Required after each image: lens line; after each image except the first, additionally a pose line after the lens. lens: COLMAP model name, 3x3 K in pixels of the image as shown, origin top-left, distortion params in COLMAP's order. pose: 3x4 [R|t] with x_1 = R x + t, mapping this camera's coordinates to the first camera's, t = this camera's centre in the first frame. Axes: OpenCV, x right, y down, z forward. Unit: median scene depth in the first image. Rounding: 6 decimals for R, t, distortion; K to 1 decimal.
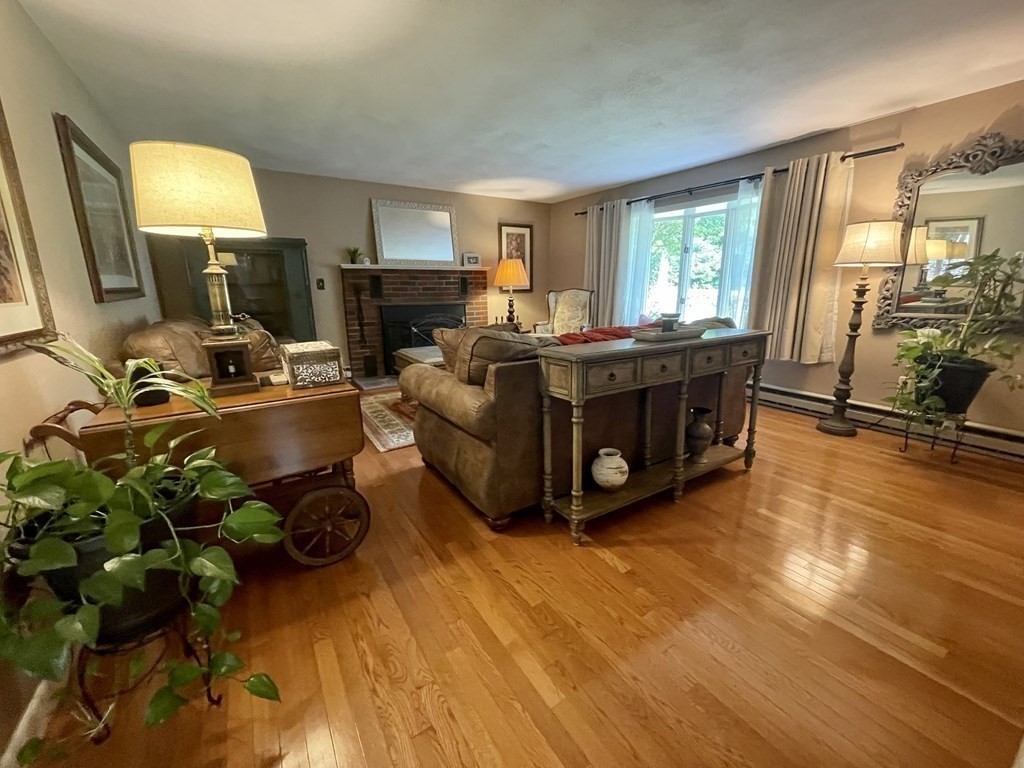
lens RADIAL K [[417.2, 0, 512.8], [0, 417.2, 377.4], [0, 0, 1]] dist [0.009728, -0.000526]
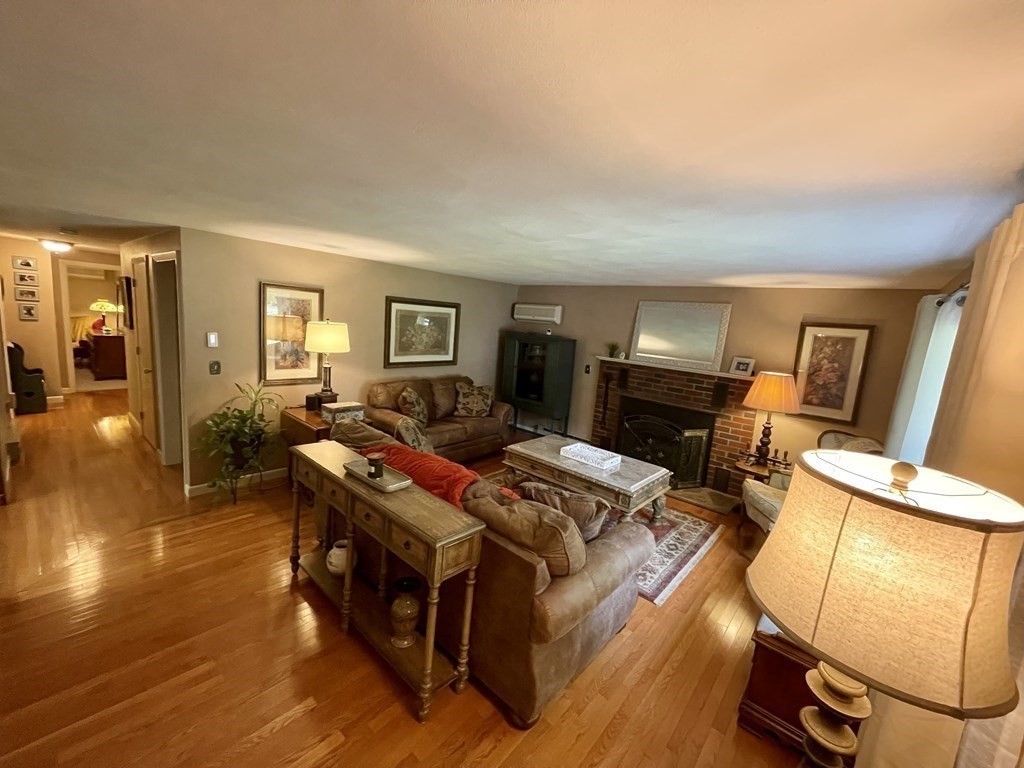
lens RADIAL K [[417.2, 0, 512.8], [0, 417.2, 377.4], [0, 0, 1]] dist [0.009728, -0.000526]
pose [[0.275547, 0.167229, -0.946630, 0.625407], [-0.289289, 0.953528, 0.084241, -0.230641], [0.916726, 0.250637, 0.311119, 0.404871]]
